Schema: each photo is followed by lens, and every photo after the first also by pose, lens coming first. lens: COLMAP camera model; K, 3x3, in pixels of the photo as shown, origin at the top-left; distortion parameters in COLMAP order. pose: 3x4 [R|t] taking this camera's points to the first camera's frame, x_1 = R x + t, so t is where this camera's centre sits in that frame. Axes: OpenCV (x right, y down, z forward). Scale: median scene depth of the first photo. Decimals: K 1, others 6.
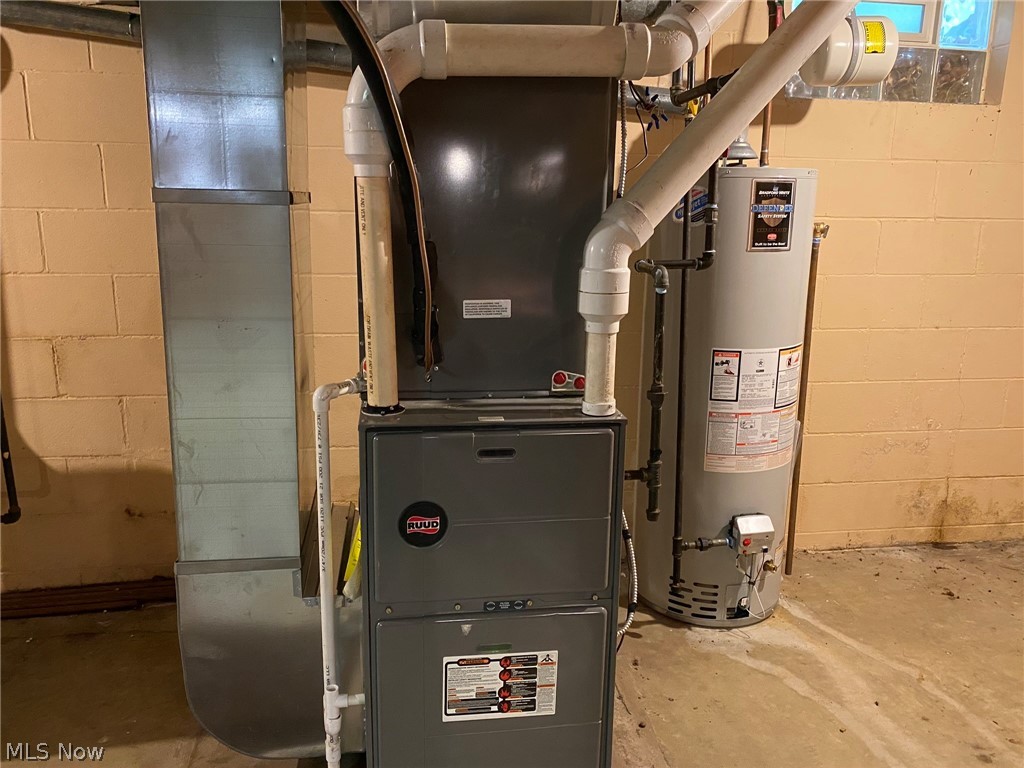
lens RADIAL K [[790.5, 0, 513.6], [0, 790.5, 379.0], [0, 0, 1]] dist [0.002283, -0.002828]
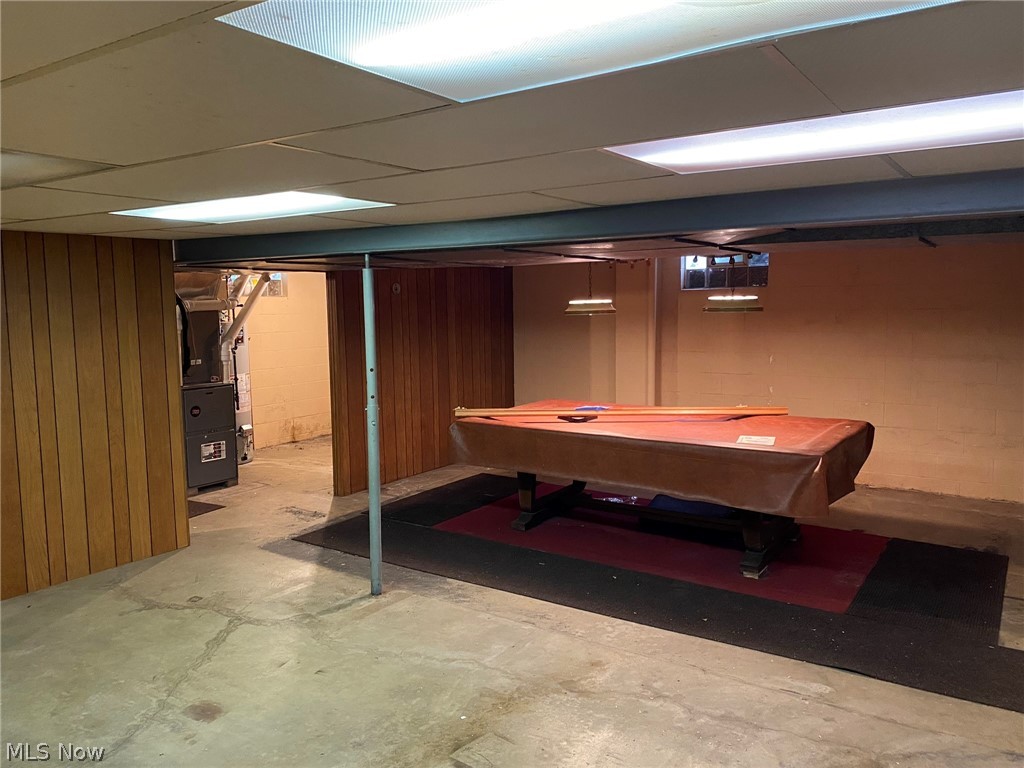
lens RADIAL K [[790.5, 0, 511.5], [0, 790.5, 382.7], [0, 0, 1]] dist [0.002283, -0.002828]
pose [[0.667246, -0.100364, 0.738045, -1.985057], [0.186278, 0.981877, -0.034888, 0.467002], [-0.721168, 0.160761, 0.673849, -2.958229]]
